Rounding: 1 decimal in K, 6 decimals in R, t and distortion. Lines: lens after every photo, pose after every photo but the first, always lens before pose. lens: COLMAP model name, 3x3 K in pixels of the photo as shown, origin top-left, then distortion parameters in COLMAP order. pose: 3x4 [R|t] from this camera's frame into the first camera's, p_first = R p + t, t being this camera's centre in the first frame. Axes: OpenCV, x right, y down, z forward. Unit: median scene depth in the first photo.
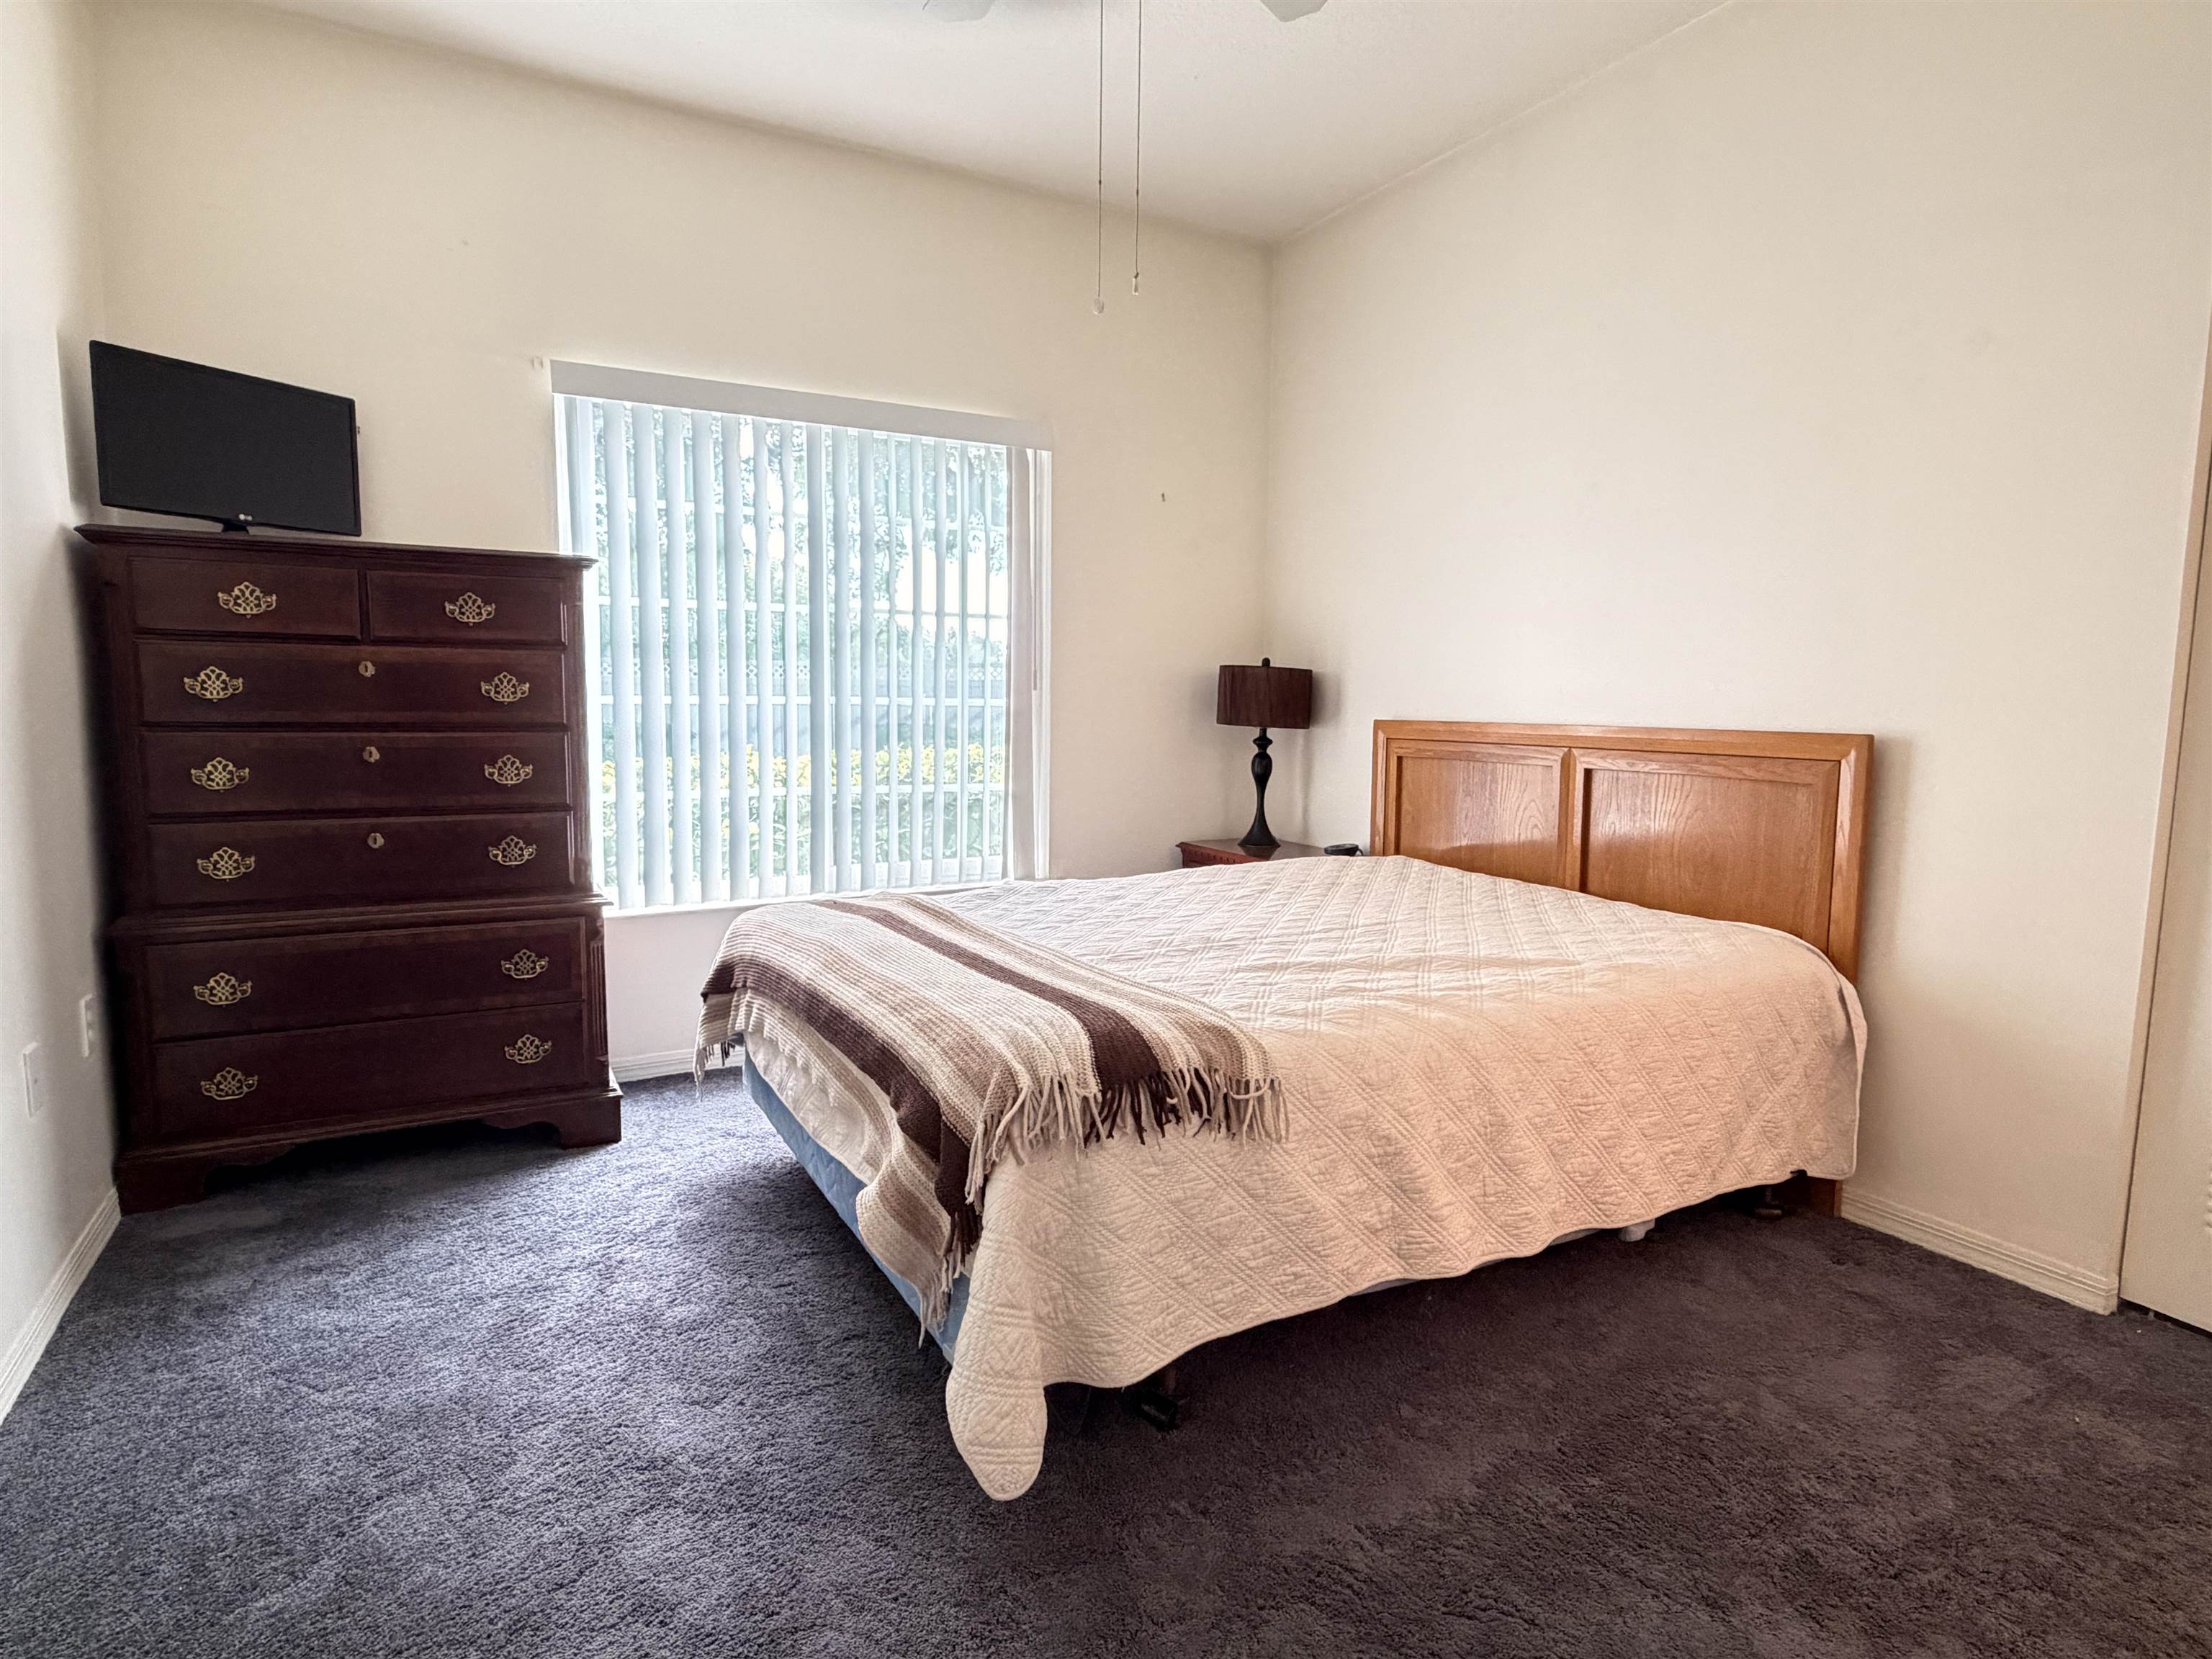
lens RADIAL K [[1230.6, 0, 1096.9], [0, 1230.6, 833.0], [0, 0, 1]] dist [0.000037, -0.002110]
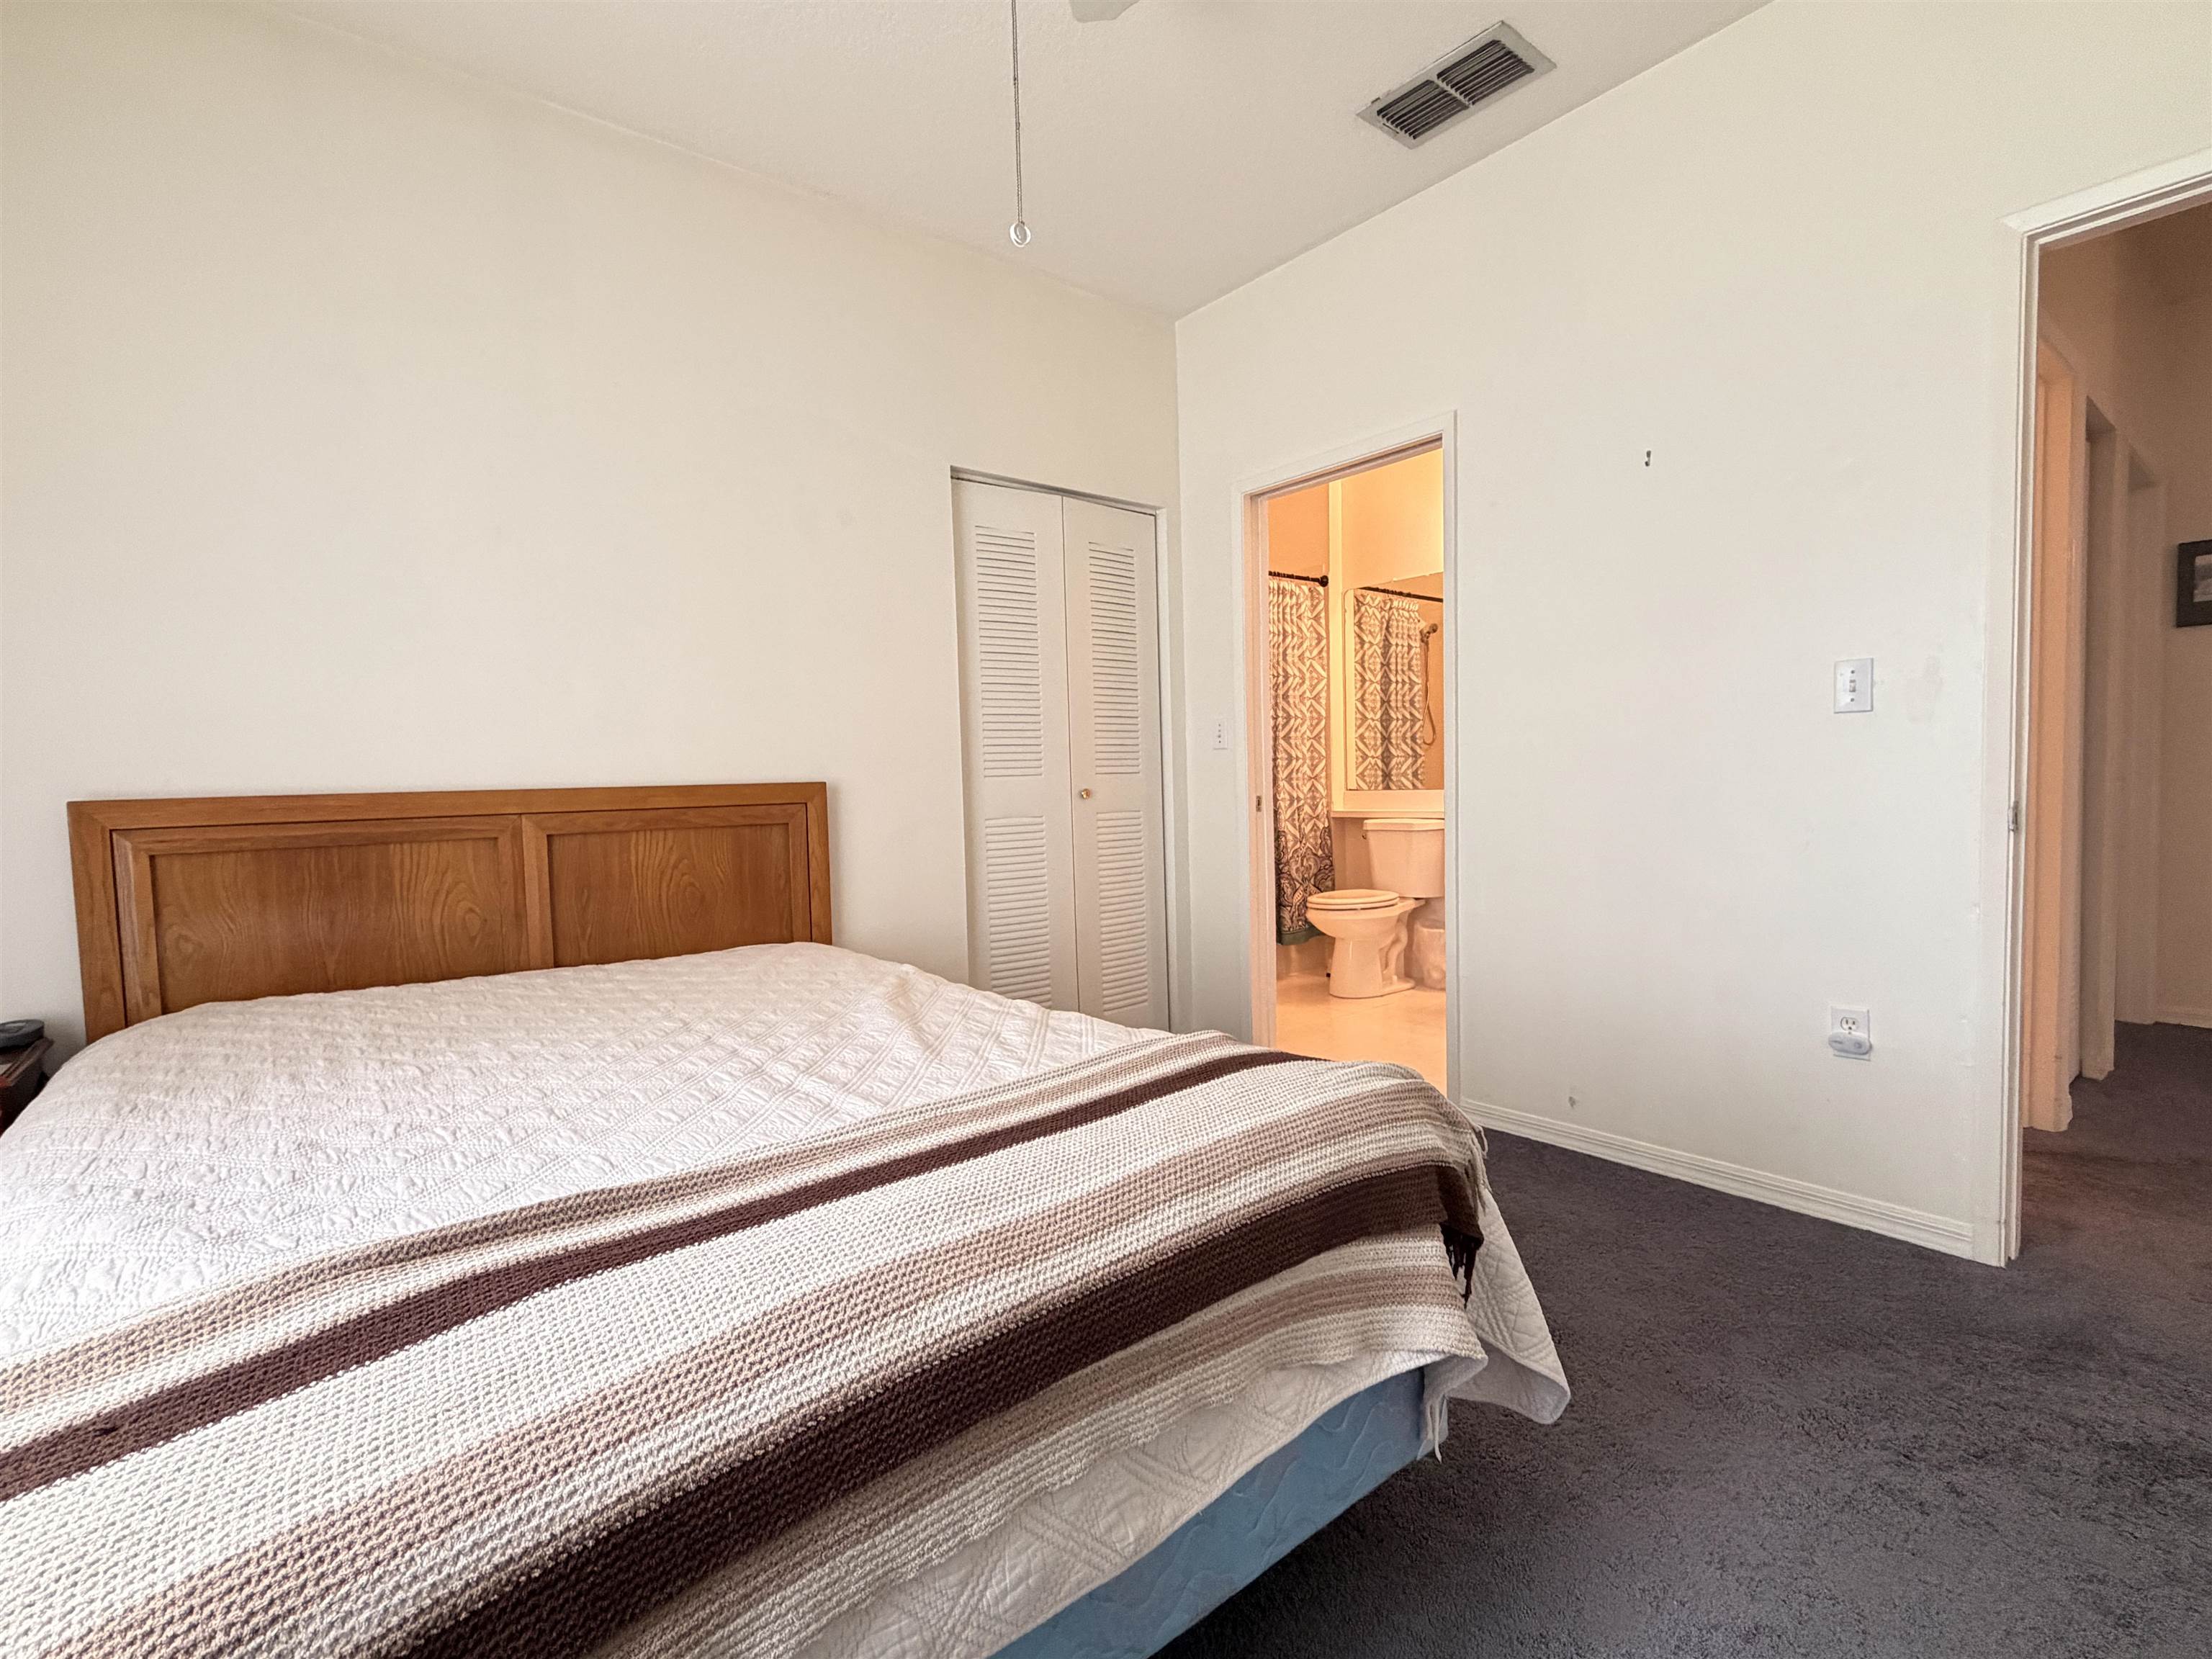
lens RADIAL K [[1015.5, 0, 1106.0], [0, 1015.5, 829.5], [0, 0, 1]] dist [0.000208, 0.000036]
pose [[-0.183081, -0.056264, 0.981486, -0.530613], [0.135343, 0.987412, 0.081850, -0.077133], [-0.973737, 0.147822, -0.173162, 0.871667]]
